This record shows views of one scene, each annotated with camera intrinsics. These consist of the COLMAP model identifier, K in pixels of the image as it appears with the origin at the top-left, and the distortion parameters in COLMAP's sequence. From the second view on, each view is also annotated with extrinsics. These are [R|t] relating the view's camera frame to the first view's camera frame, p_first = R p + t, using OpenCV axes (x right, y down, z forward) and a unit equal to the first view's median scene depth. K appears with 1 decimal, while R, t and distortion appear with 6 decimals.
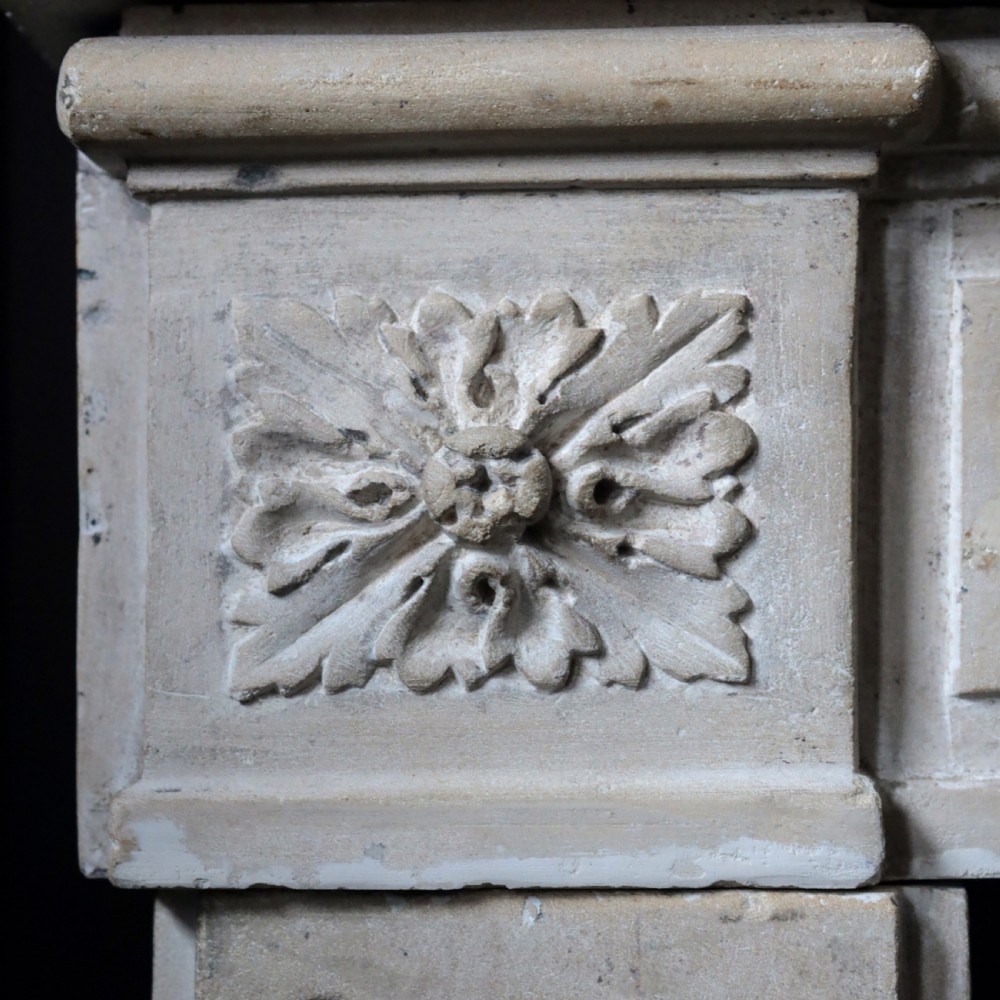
lens RADIAL K [[2562.4, 0, 497.4], [0, 2562.4, 530.8], [0, 0, 1]] dist [-0.001609, 0.027633]
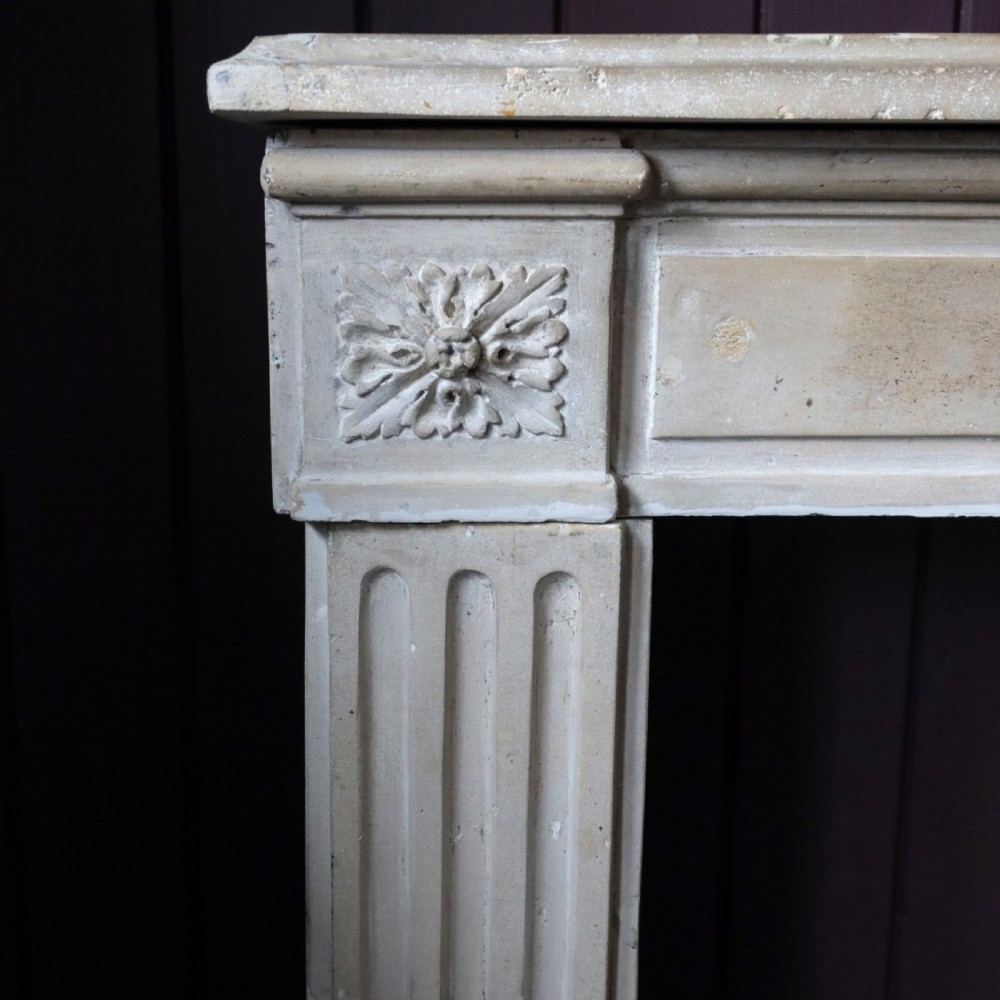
lens RADIAL K [[2058.0, 0, 498.2], [0, 2058.0, 705.5], [0, 0, 1]] dist [0.020506, -0.000411]
pose [[0.998808, -0.003740, 0.048663, -0.053865], [-0.010788, 0.955481, 0.294854, -0.259762], [-0.047600, -0.295028, 0.954302, -0.872113]]
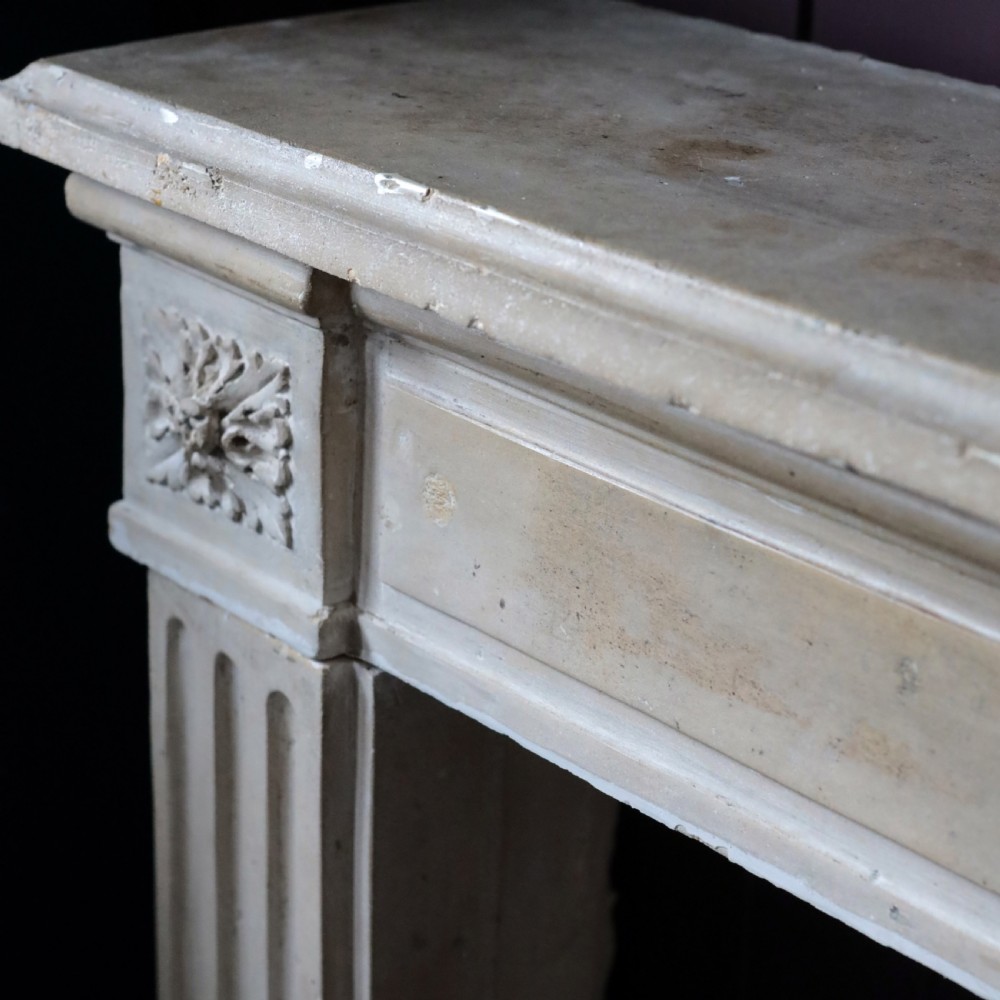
lens RADIAL K [[2562.4, 0, 497.4], [0, 2562.4, 530.8], [0, 0, 1]] dist [-0.001609, 0.027633]
pose [[0.688017, 0.303178, -0.659329, 1.531835], [0.001750, 0.907854, 0.419282, -0.796212], [0.725692, -0.289627, 0.624089, -0.137808]]
